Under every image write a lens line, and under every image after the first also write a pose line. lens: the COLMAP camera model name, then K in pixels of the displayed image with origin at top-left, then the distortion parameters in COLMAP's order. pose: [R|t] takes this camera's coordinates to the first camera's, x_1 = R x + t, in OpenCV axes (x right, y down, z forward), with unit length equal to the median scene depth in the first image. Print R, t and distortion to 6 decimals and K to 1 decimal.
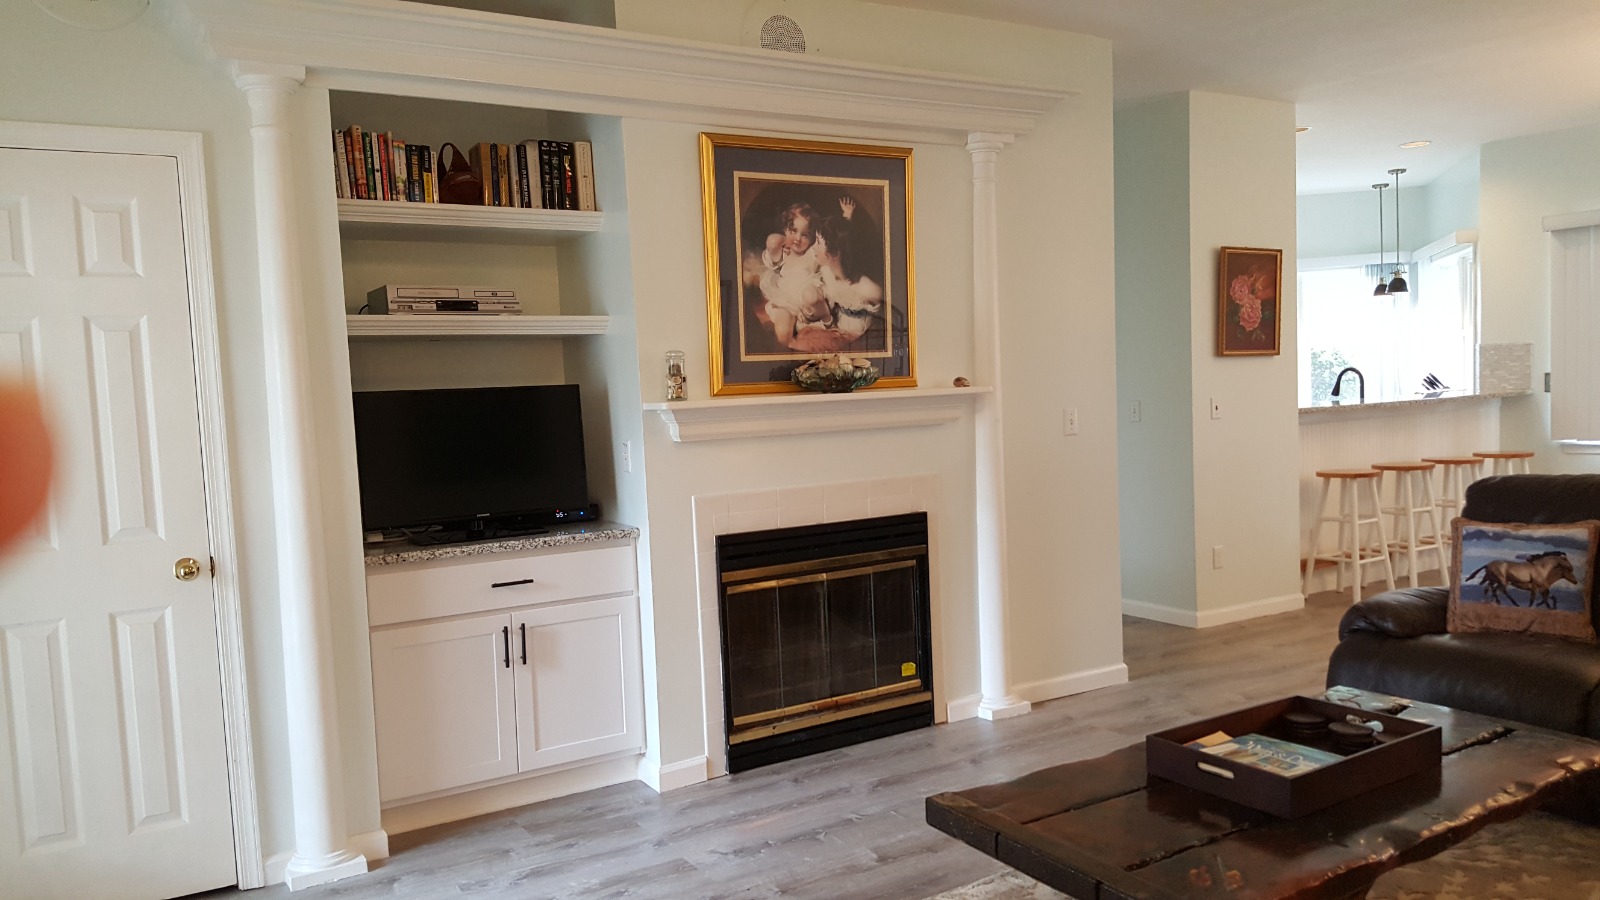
lens RADIAL K [[1200.8, 0, 767.3], [0, 1200.8, 471.4], [0, 0, 1]] dist [0.096289, -0.136143]
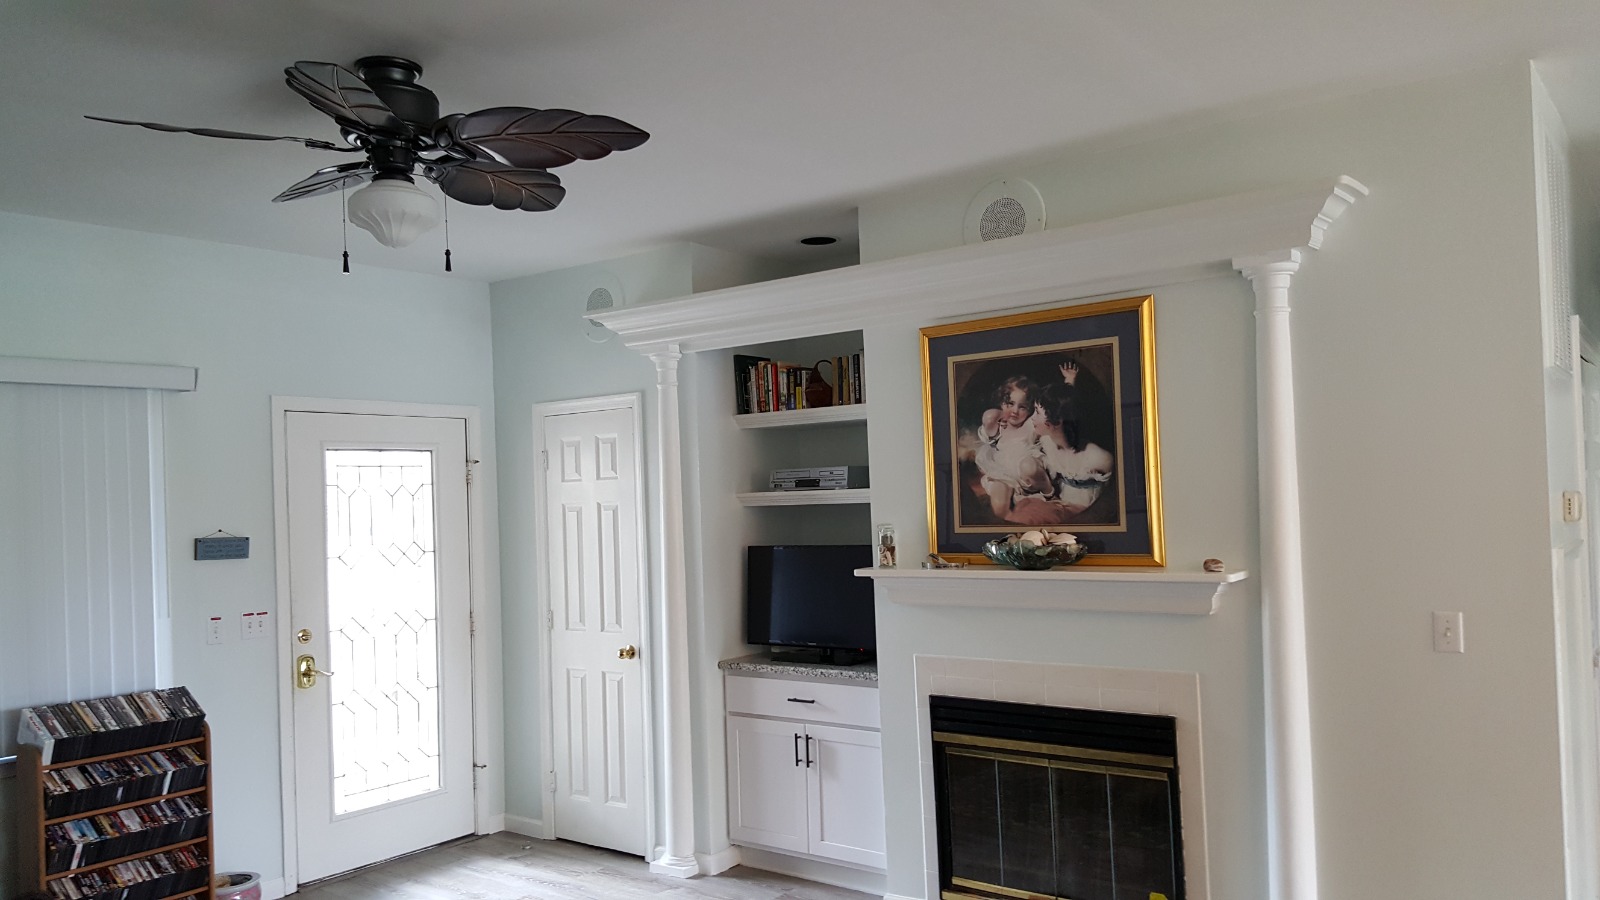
lens RADIAL K [[1200.8, 0, 804.7], [0, 1200.8, 462.6], [0, 0, 1]] dist [0.096289, -0.136143]
pose [[0.350398, -0.004319, -0.936591, 0.905661], [-0.054667, 0.998190, -0.025055, -0.117469], [0.935004, 0.059980, 0.349528, 0.496256]]
